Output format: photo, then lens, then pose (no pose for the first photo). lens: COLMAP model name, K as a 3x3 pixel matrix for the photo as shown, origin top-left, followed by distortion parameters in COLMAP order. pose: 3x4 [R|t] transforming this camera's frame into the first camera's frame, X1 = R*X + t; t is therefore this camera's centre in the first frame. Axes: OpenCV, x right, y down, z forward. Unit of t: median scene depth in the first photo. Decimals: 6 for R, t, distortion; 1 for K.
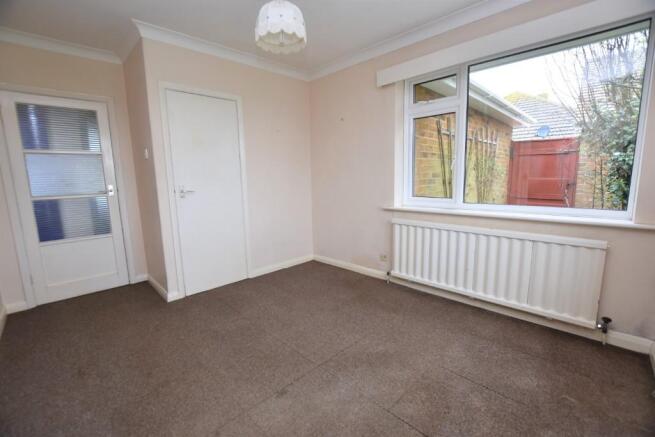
lens RADIAL K [[290.6, 0, 332.4], [0, 290.6, 220.0], [0, 0, 1]] dist [-0.002319, -0.000241]
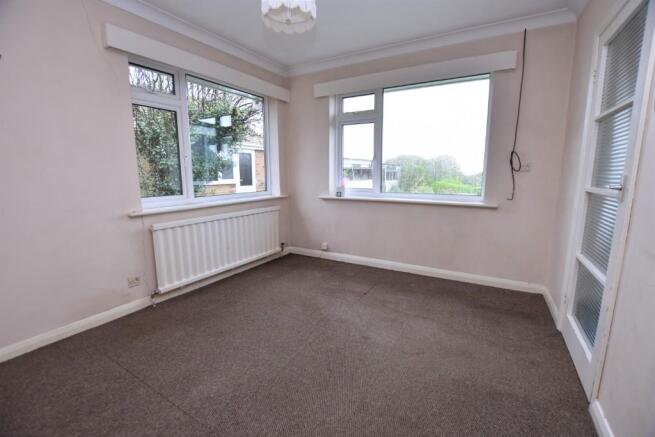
lens RADIAL K [[282.6, 0, 327.5], [0, 282.6, 218.5], [0, 0, 1]] dist [-0.000722, -0.000068]
pose [[-0.238354, -0.132818, 0.962053, -0.772640], [0.154288, 0.972845, 0.172534, -0.095732], [-0.958844, 0.189558, -0.211389, 0.811639]]
